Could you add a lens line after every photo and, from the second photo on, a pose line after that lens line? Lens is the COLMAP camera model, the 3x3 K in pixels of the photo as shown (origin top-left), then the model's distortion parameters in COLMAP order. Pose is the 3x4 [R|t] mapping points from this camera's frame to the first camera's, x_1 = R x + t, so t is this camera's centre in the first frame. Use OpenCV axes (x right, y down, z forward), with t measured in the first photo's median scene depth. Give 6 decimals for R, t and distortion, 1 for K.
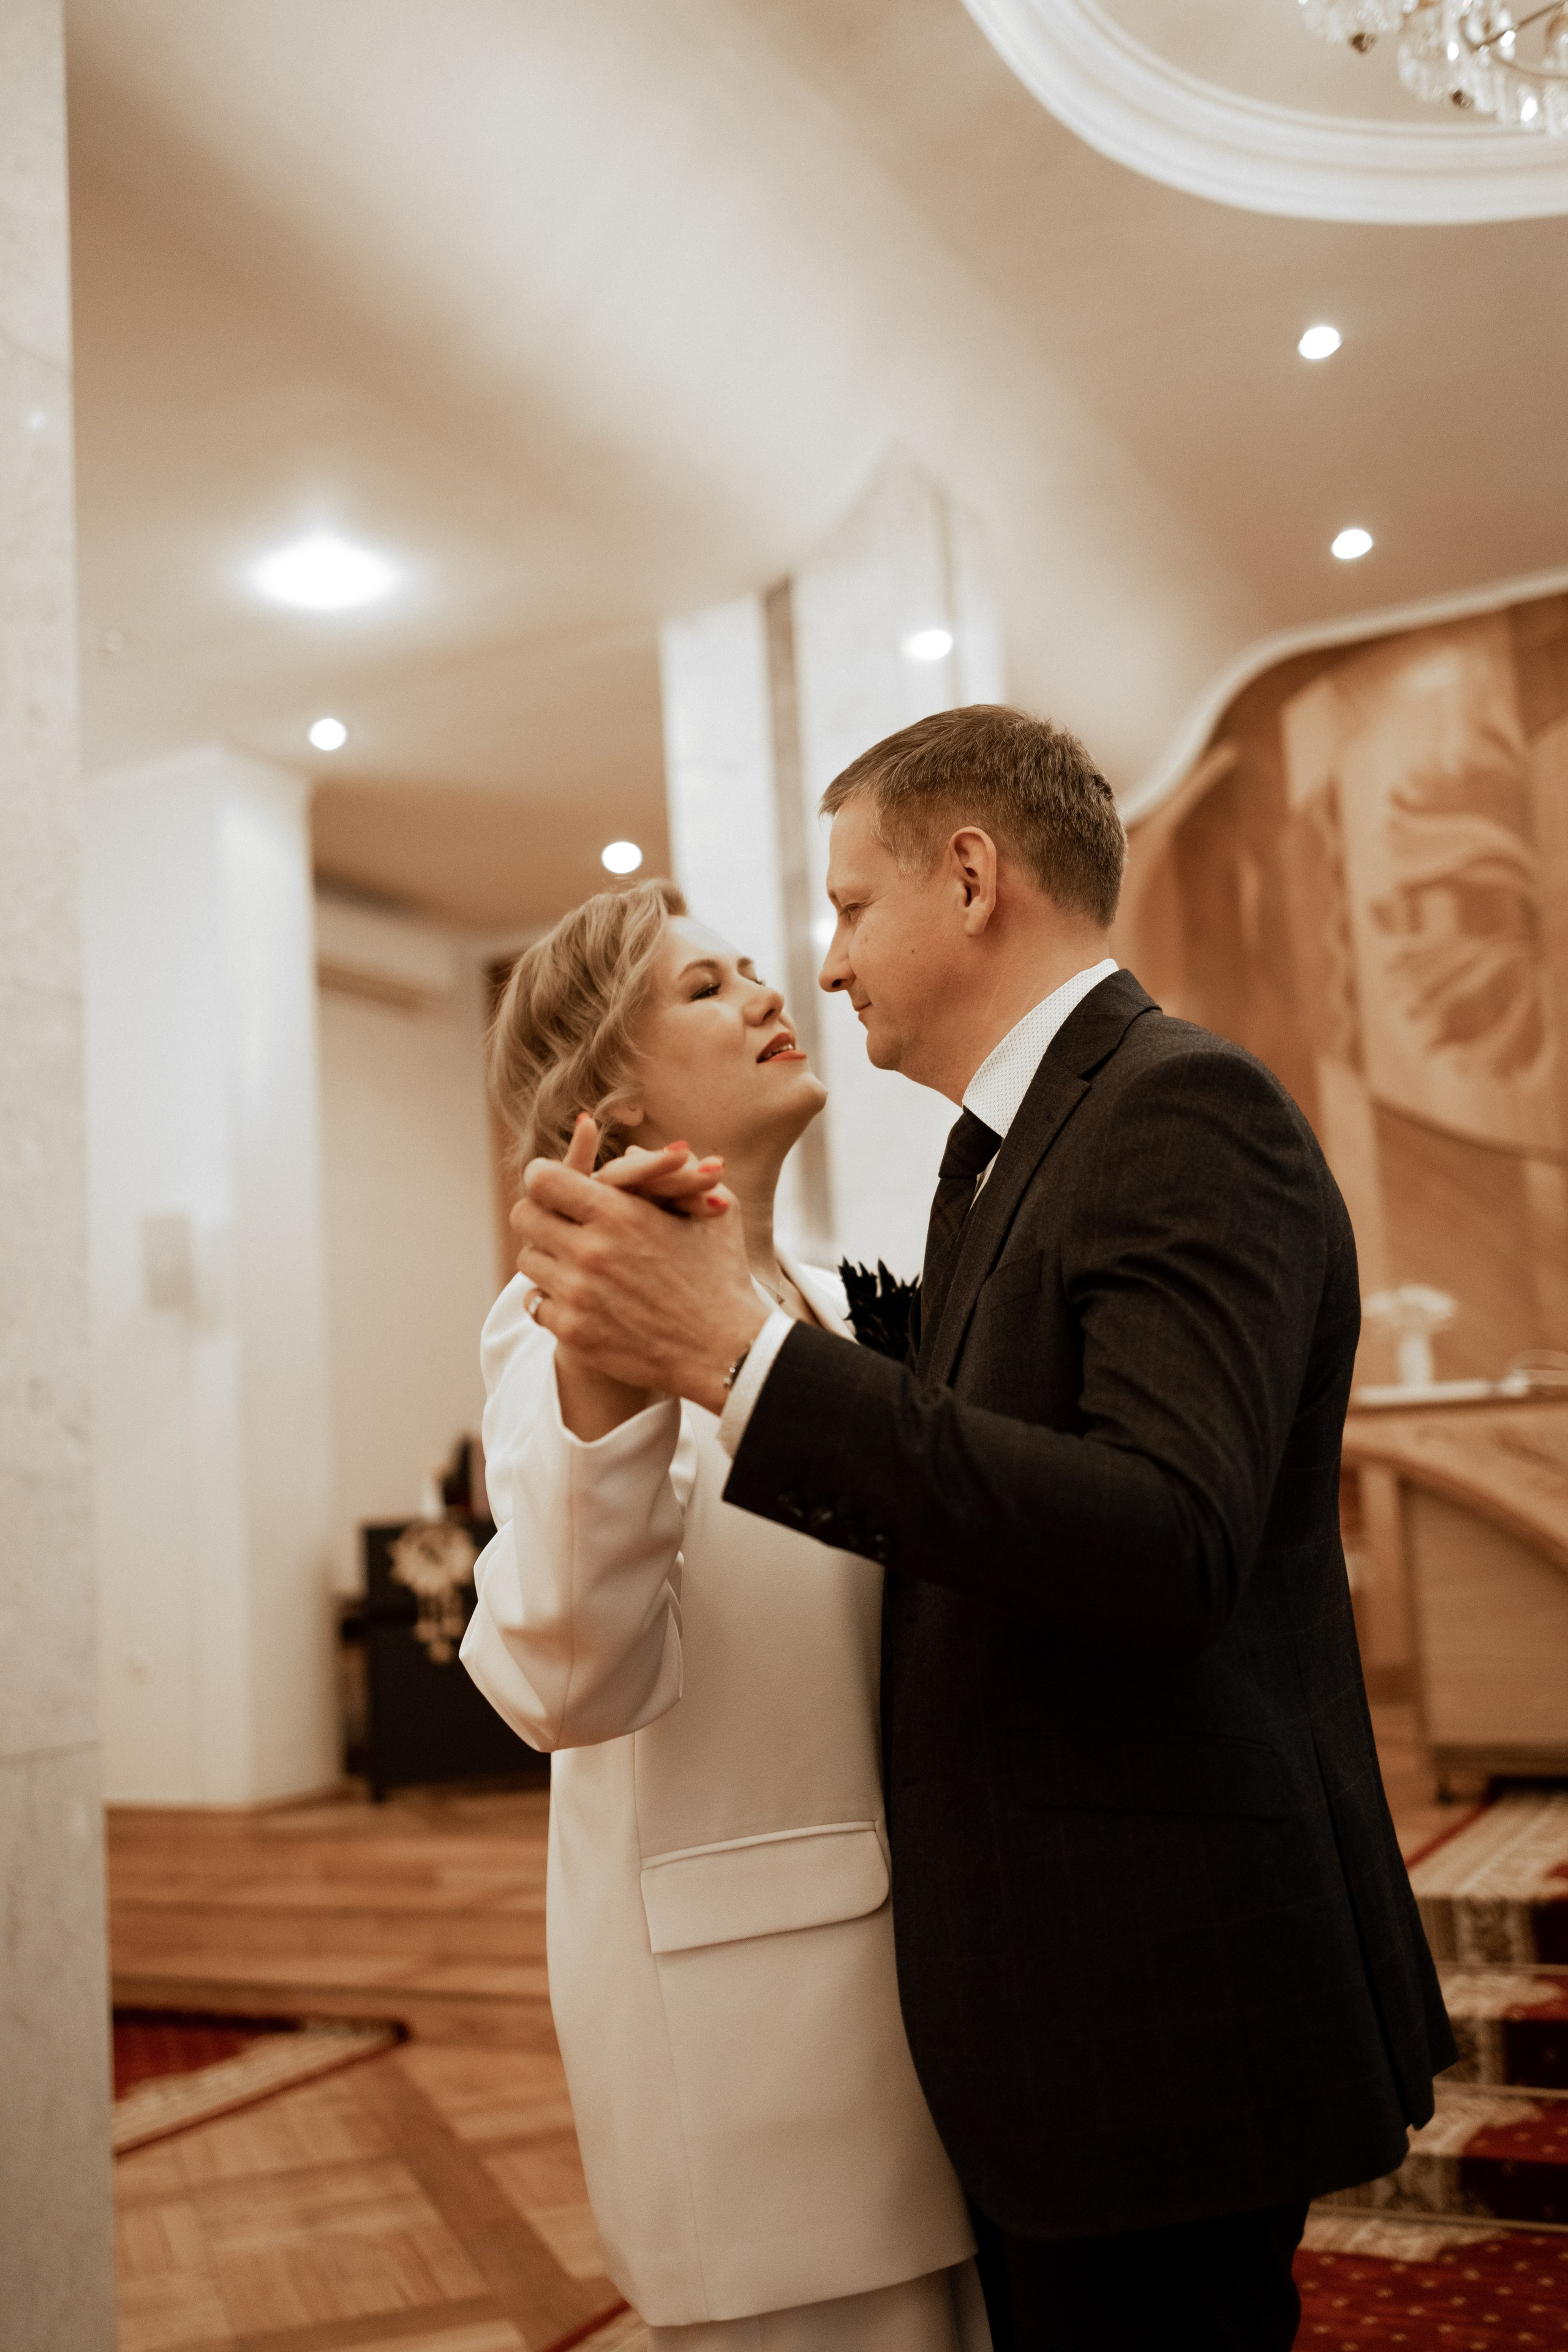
lens RADIAL K [[1995.7, 0, 784.0], [0, 1995.7, 1176.0], [0, 0, 1]] dist [0.006868, -0.001418]
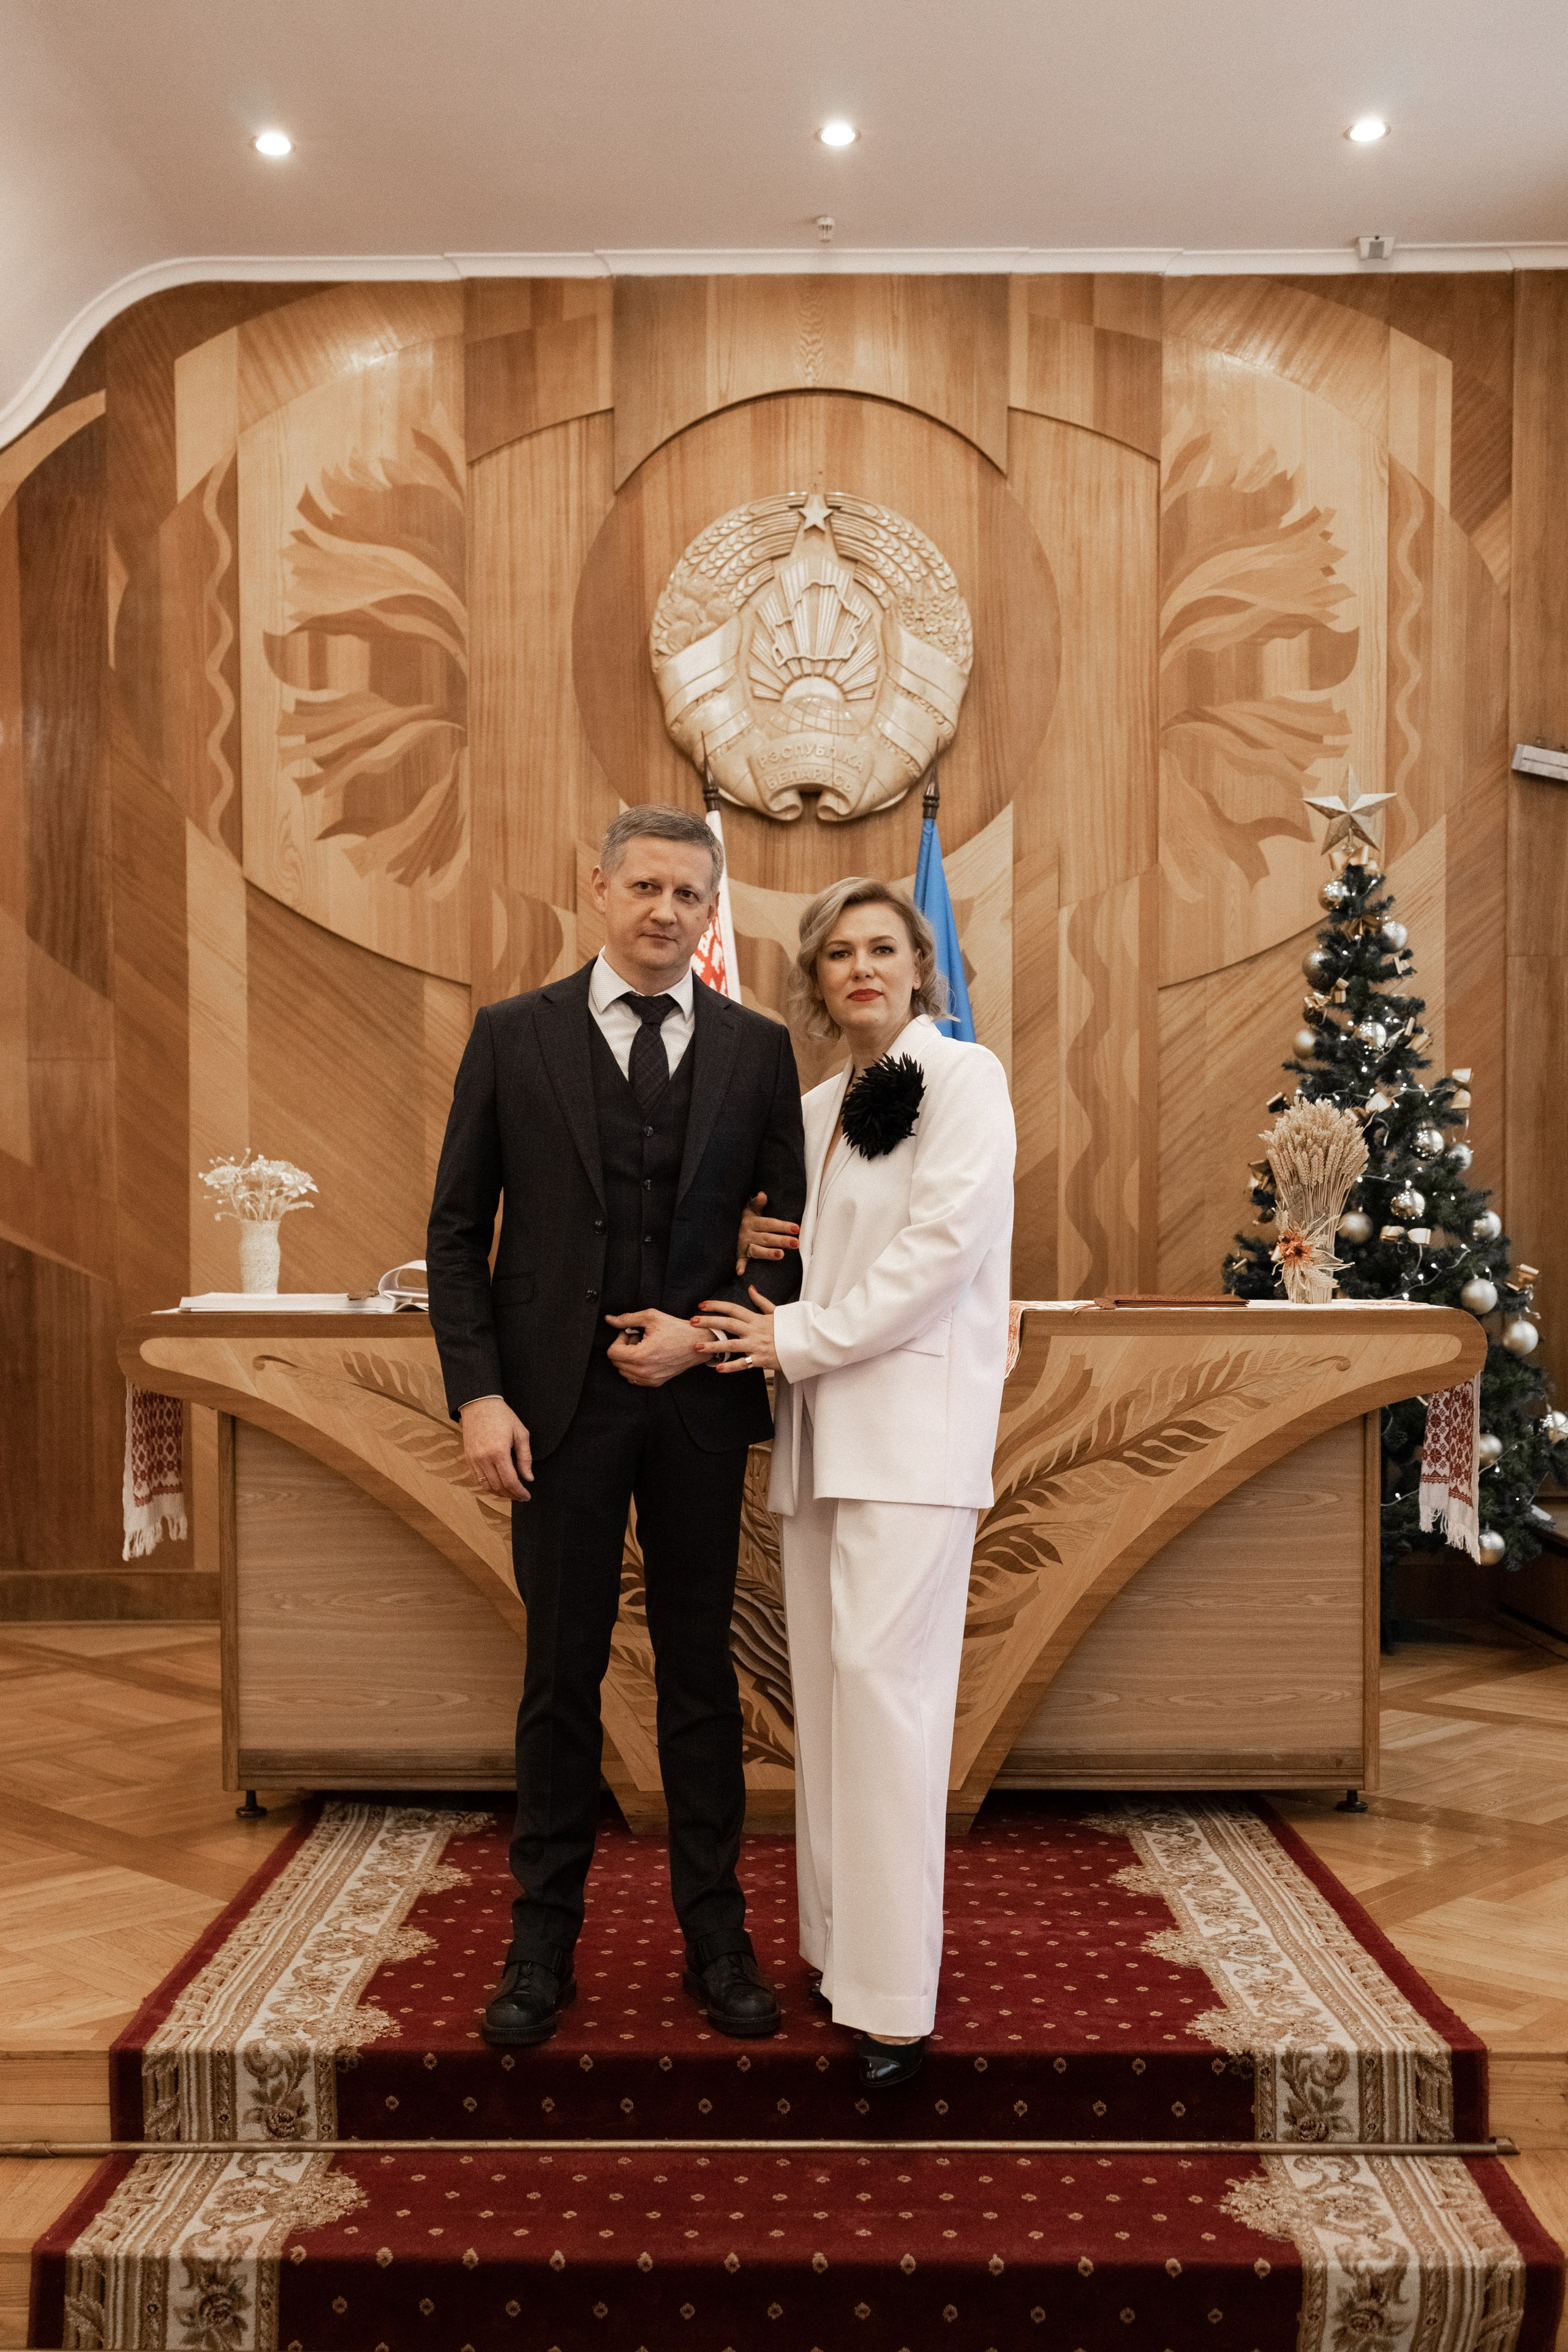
lens RADIAL K [[1995.7, 0, 784.0], [0, 1995.7, 1176.0], [0, 0, 1]] dist [0.006868, -0.001418]
pose [[0.857335, 0.039681, 0.513226, 0.080110], [-0.104874, 0.989578, 0.098679, -0.027281], [-0.503962, -0.138426, 0.852561, 0.215353]]
